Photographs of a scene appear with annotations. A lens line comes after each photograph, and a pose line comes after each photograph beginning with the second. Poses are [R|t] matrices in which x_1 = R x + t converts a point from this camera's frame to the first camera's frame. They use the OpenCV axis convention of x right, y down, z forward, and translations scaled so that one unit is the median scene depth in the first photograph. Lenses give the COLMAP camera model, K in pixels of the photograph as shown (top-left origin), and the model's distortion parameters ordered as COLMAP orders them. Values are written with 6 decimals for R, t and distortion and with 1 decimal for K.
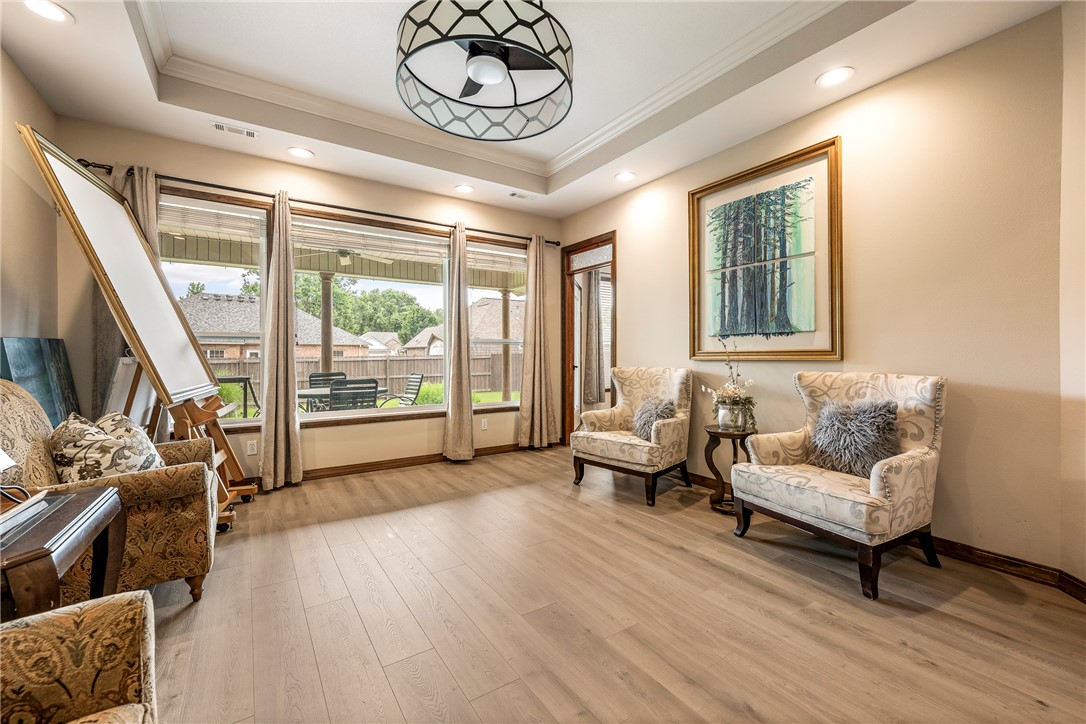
lens RADIAL K [[445.9, 0, 540.0], [0, 445.9, 358.2], [0, 0, 1]] dist [-0.000054, 0.000067]
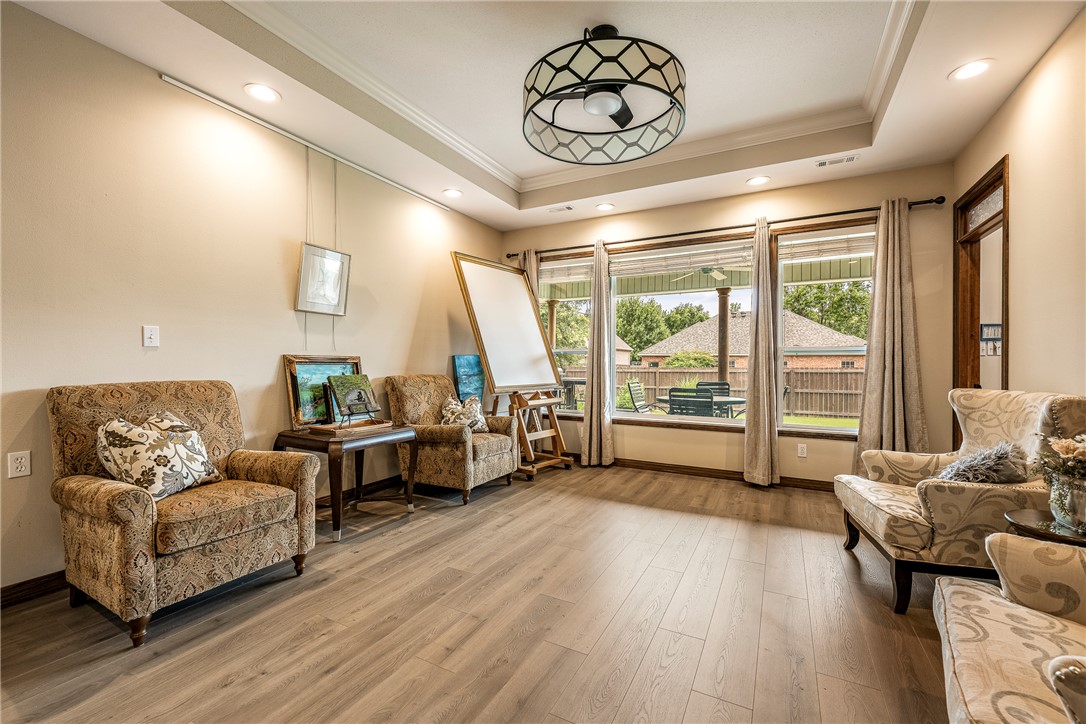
lens RADIAL K [[450.6, 0, 543.0], [0, 450.6, 362.0], [0, 0, 1]] dist [-0.000639, -0.000091]
pose [[0.467439, 0.000572, -0.884025, 0.489670], [-0.014331, 0.999873, -0.006931, -0.003836], [0.883909, 0.015909, 0.467388, 0.228860]]
